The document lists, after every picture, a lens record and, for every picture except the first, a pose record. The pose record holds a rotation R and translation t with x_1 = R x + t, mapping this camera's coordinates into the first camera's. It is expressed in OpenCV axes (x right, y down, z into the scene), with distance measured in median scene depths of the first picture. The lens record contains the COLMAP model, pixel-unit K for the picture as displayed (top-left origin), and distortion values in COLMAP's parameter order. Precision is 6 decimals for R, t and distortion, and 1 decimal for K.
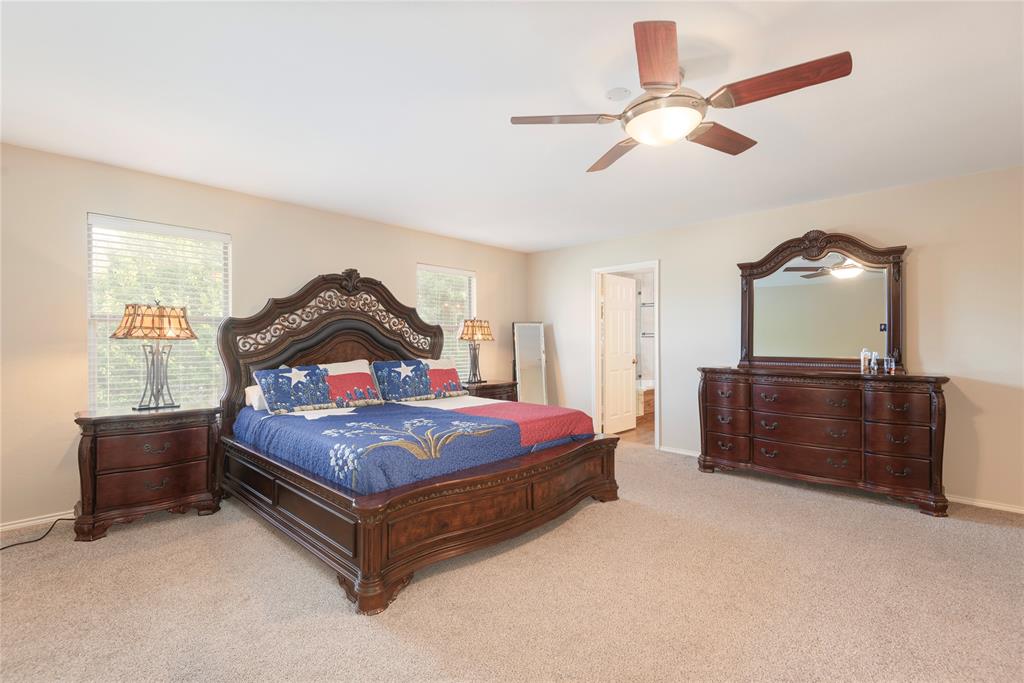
lens RADIAL K [[460.6, 0, 511.1], [0, 460.6, 340.9], [0, 0, 1]] dist [0.022088, -0.012925]
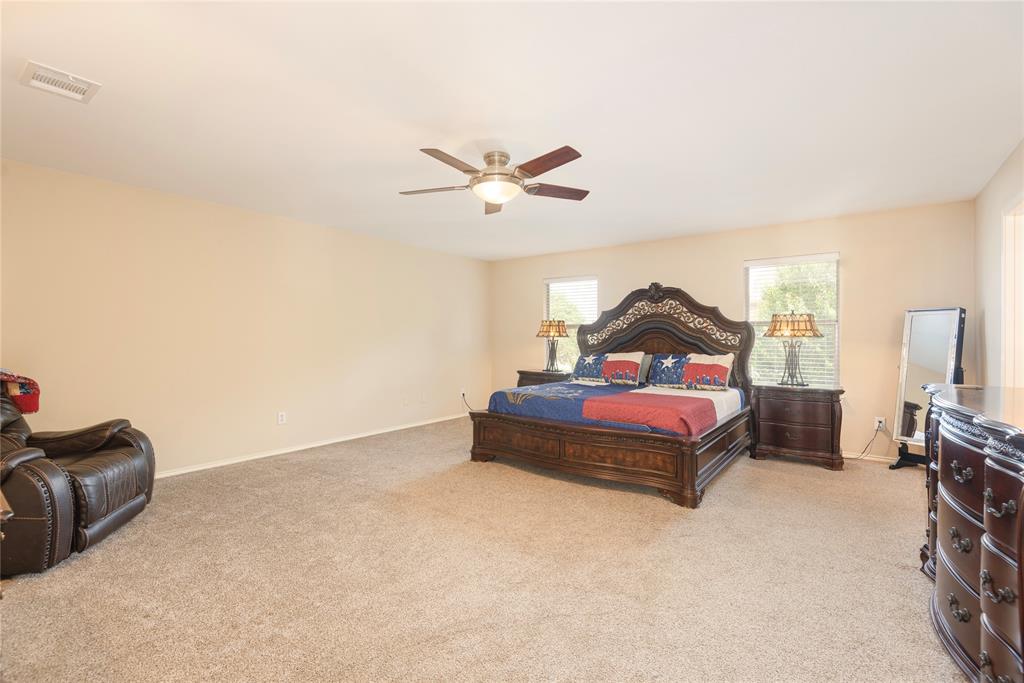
lens RADIAL K [[460.6, 0, 511.1], [0, 460.6, 340.9], [0, 0, 1]] dist [0.022088, -0.012925]
pose [[0.102967, -0.003530, -0.994679, 0.897458], [-0.009334, 0.999946, -0.004515, 0.018174], [0.994641, 0.009749, 0.102928, 0.461698]]
